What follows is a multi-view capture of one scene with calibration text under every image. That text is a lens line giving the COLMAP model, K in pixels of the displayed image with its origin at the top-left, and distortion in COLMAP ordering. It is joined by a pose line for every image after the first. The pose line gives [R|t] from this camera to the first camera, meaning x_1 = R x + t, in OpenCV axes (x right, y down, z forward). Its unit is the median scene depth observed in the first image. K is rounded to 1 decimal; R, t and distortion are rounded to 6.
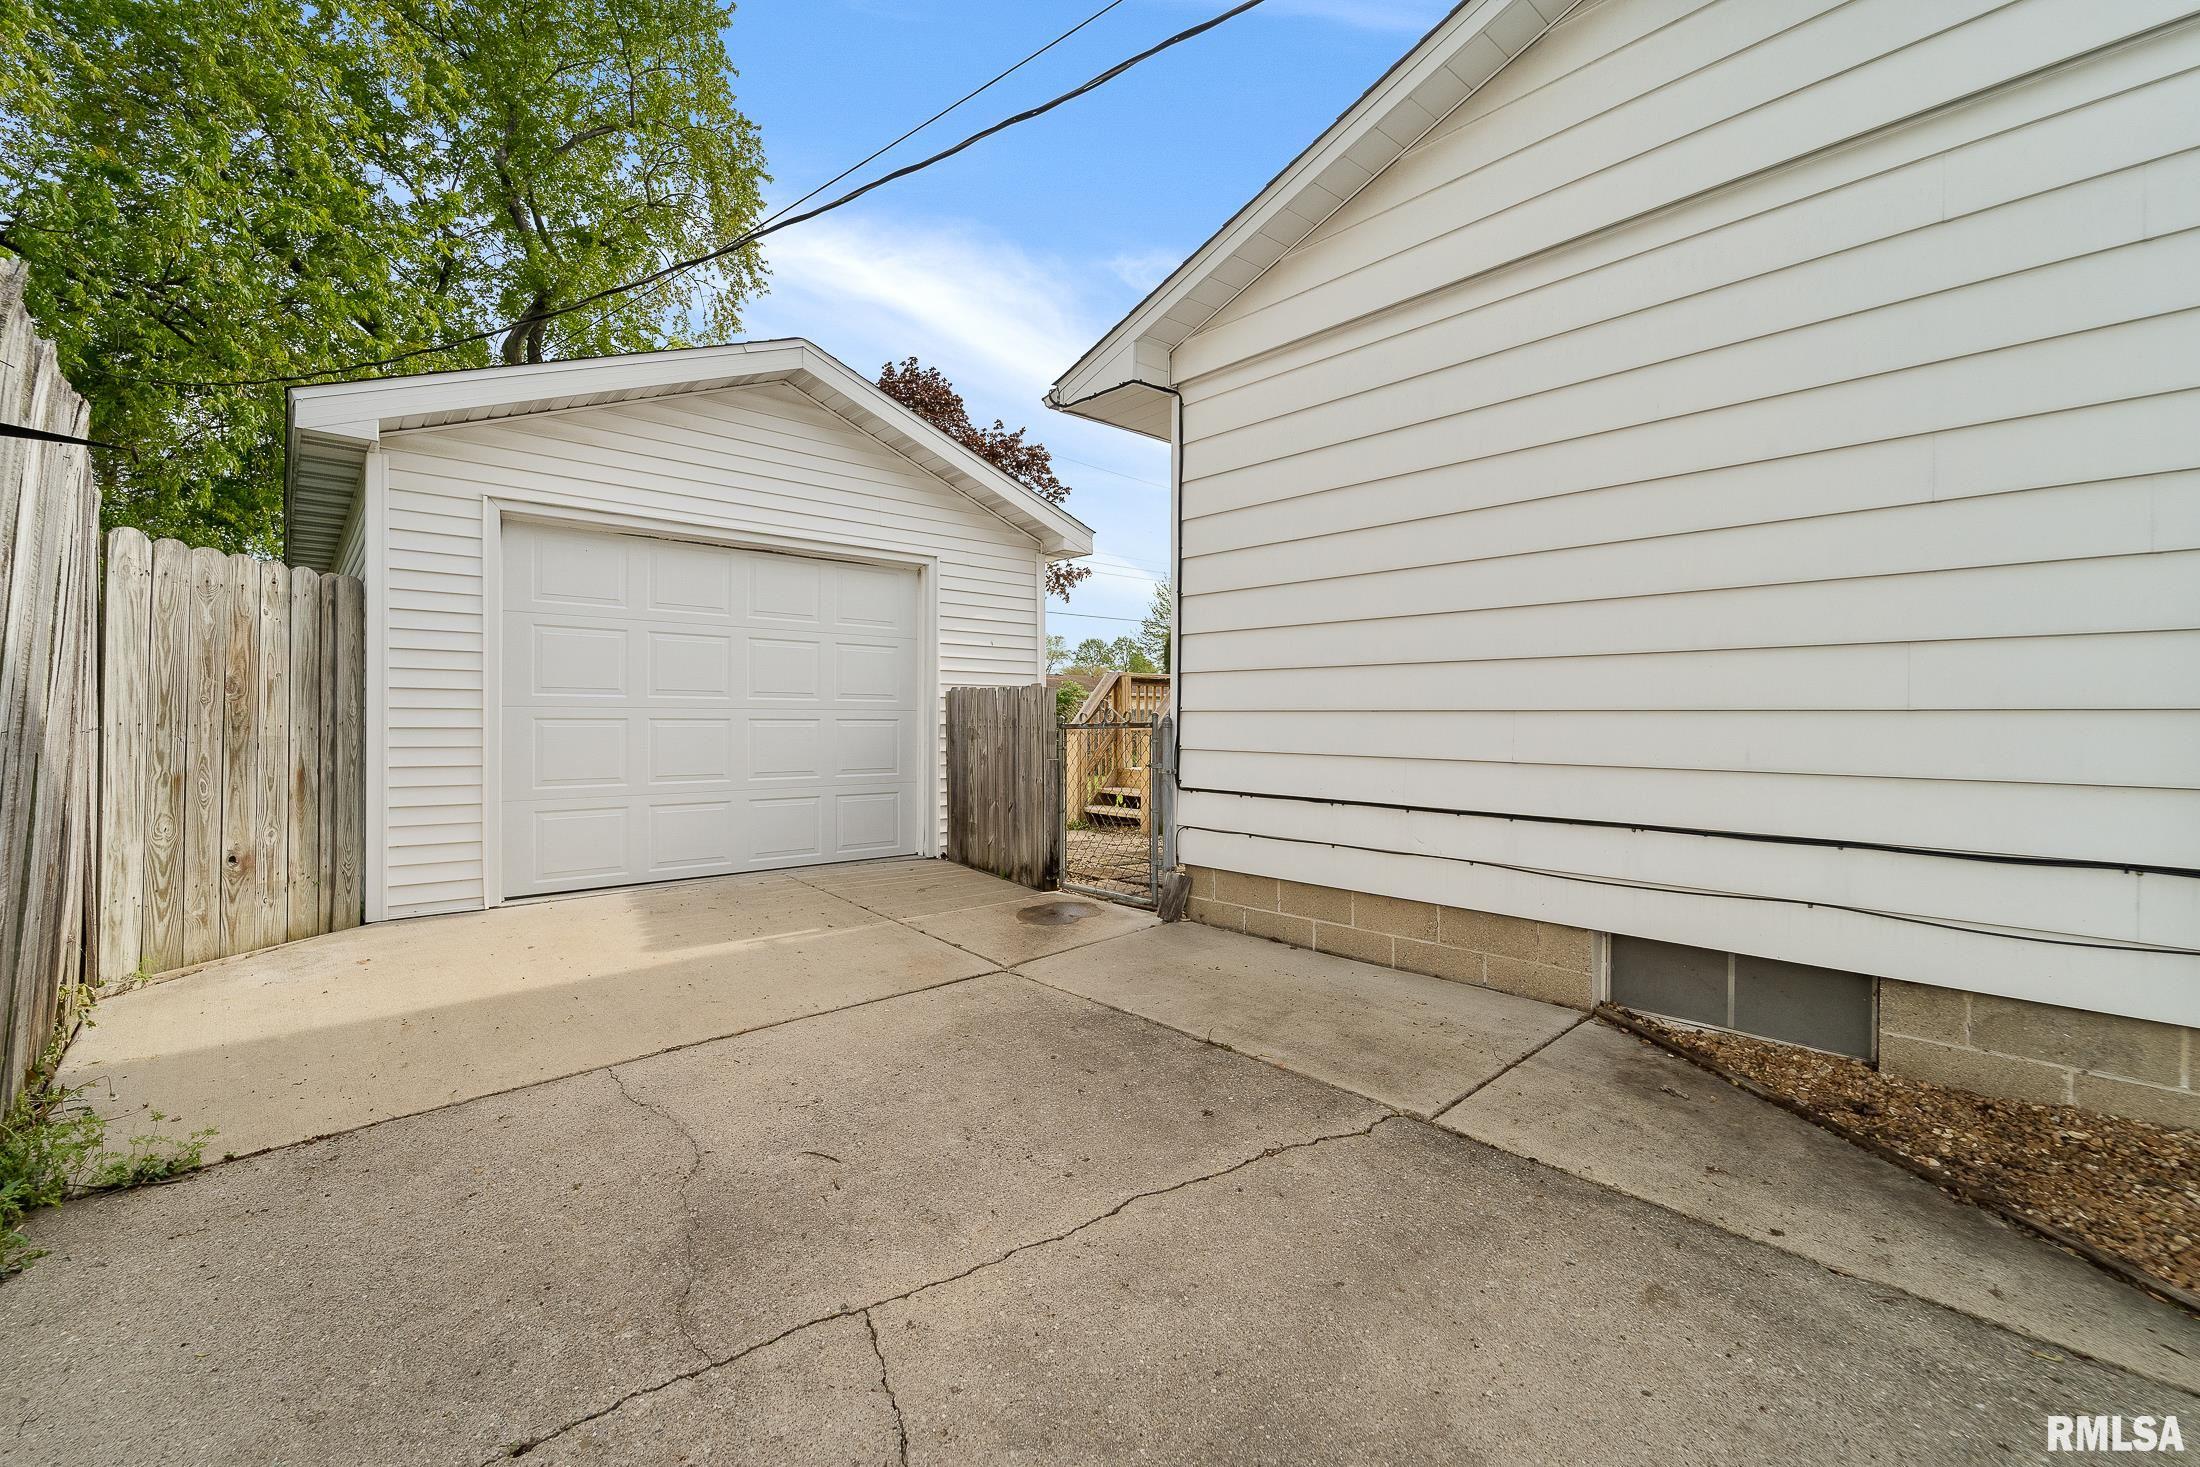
lens RADIAL K [[902.6, 0, 1092.0], [0, 902.6, 724.2], [0, 0, 1]] dist [-0.000572, -0.000443]
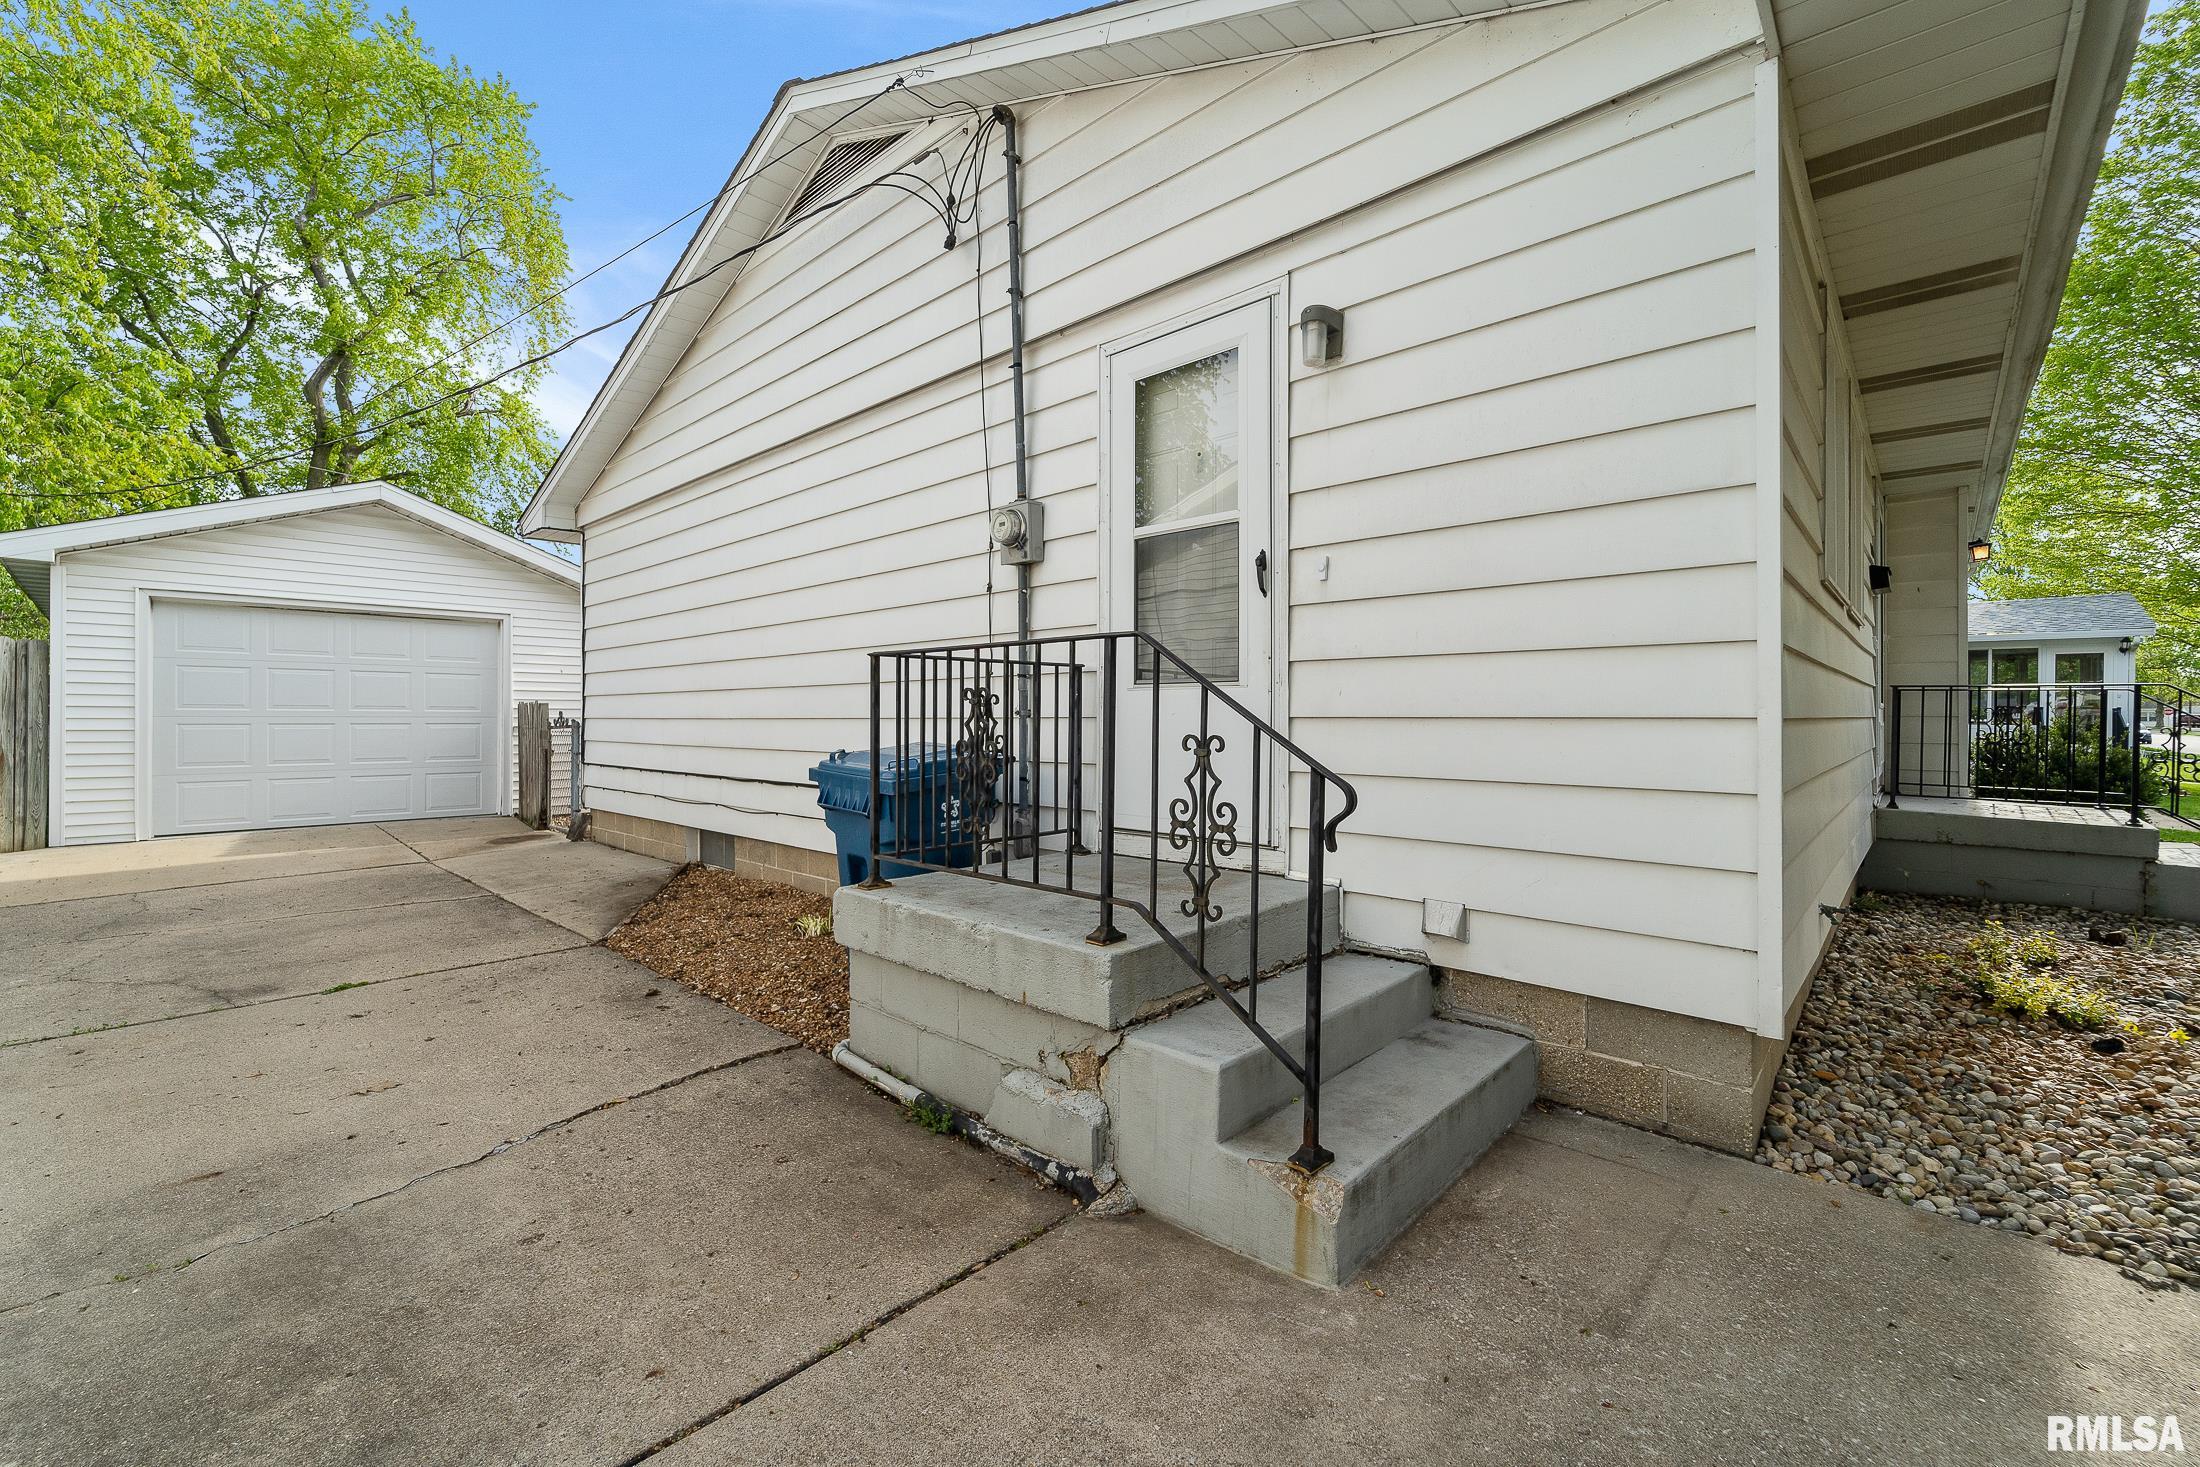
lens RADIAL K [[902.6, 0, 1108.6], [0, 902.6, 723.3], [0, 0, 1]] dist [-0.000572, -0.000443]
pose [[0.995837, -0.004588, 0.091035, 0.822531], [0.004929, 0.999982, -0.003530, 0.005531], [-0.091017, 0.003964, 0.995841, -0.694275]]
